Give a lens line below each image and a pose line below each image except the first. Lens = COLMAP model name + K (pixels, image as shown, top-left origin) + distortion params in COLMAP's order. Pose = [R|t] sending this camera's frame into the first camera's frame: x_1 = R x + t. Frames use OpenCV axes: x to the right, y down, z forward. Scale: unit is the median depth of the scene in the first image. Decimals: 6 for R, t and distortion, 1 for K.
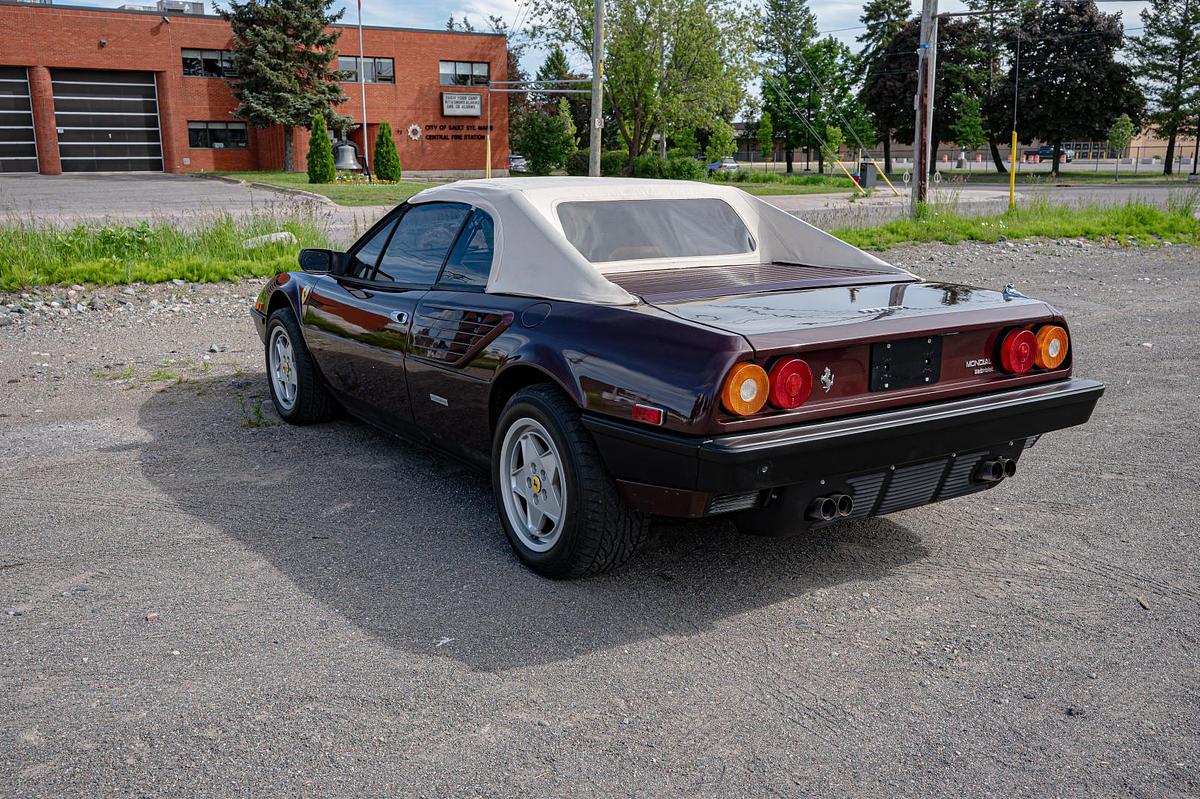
lens RADIAL K [[1102.7, 0, 593.4], [0, 1102.7, 406.0], [0, 0, 1]] dist [0.013267, 0.002205]
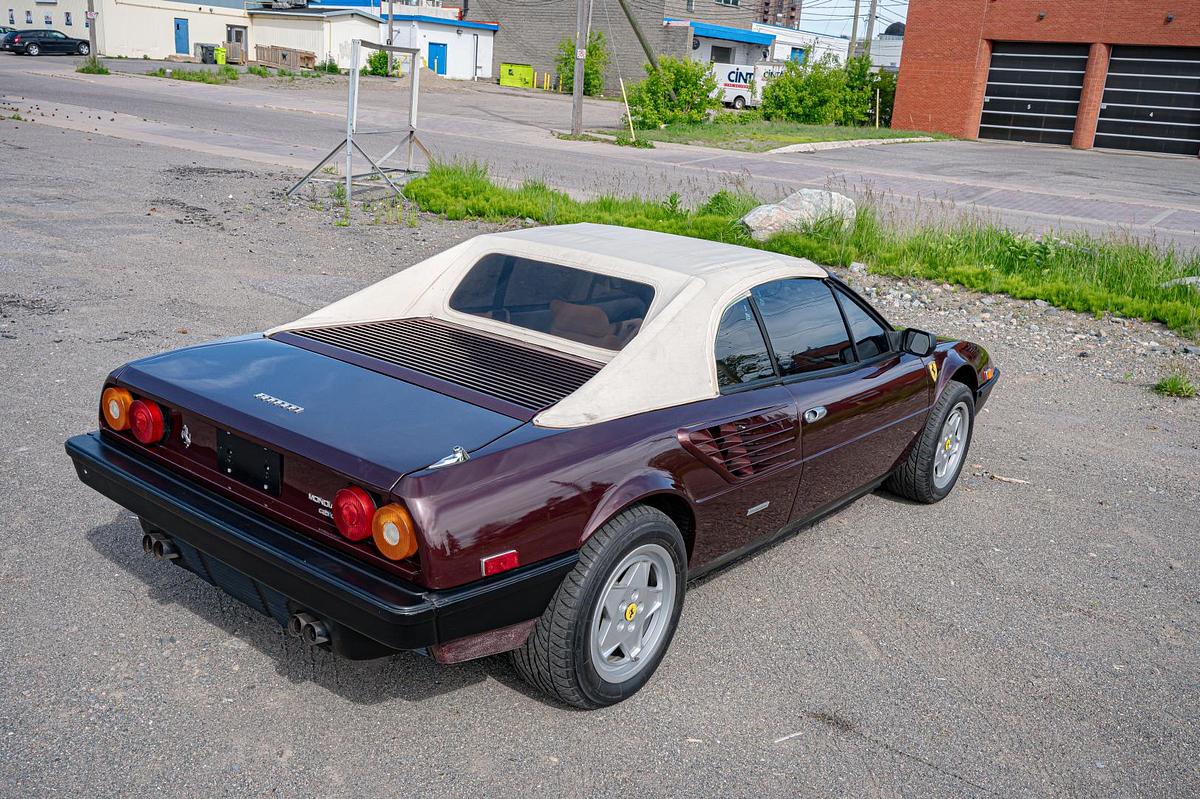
lens RADIAL K [[1084.3, 0, 597.1], [0, 1084.3, 408.8], [0, 0, 1]] dist [0.016943, 0.000997]
pose [[0.324665, 0.295005, -0.898646, 0.089977], [-0.277681, 0.937975, 0.207595, -0.026583], [0.904149, 0.182138, 0.386445, 0.066841]]
